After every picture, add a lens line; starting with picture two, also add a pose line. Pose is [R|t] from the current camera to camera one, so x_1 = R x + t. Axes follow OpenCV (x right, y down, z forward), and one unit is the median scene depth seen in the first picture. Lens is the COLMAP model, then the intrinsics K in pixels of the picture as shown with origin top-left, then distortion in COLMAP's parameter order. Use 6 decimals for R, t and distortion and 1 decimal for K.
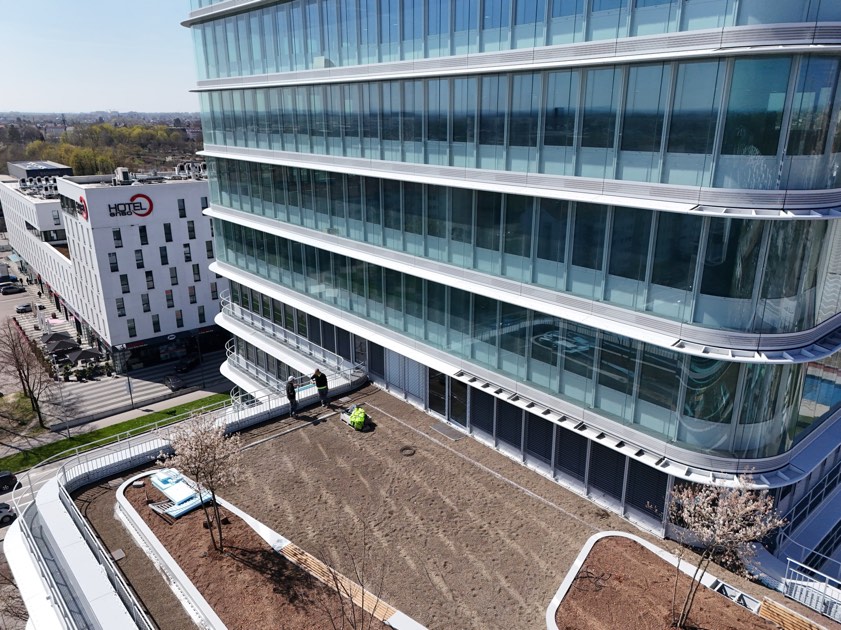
lens RADIAL K [[619.9, 0, 414.5], [0, 619.9, 315.2], [0, 0, 1]] dist [0.069091, -0.060903]
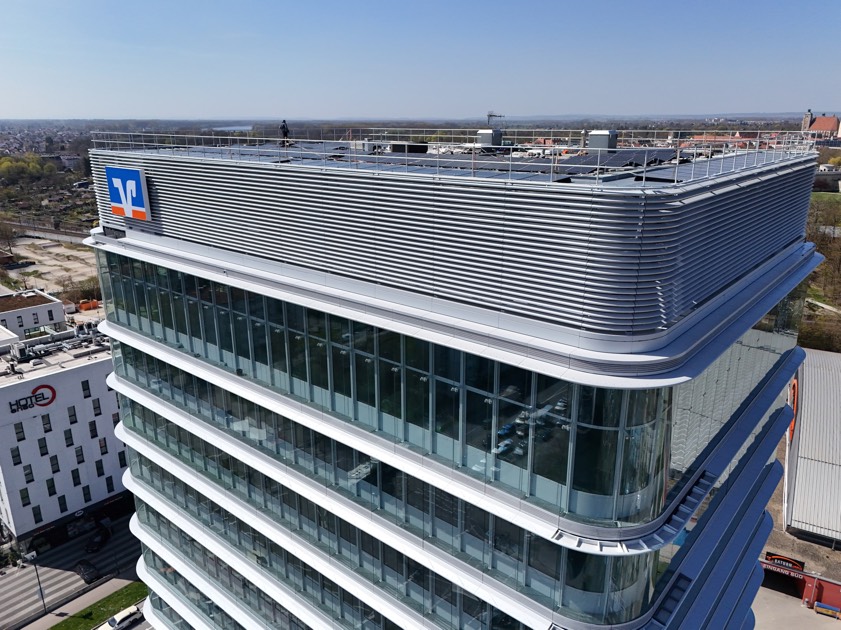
lens RADIAL K [[619.9, 0, 414.1], [0, 619.9, 317.6], [0, 0, 1]] dist [0.069091, -0.060903]
pose [[0.986915, -0.048465, 0.153784, -0.001327], [0.049885, 0.998740, -0.005387, -0.257399], [-0.153329, 0.012988, 0.988090, -0.082378]]
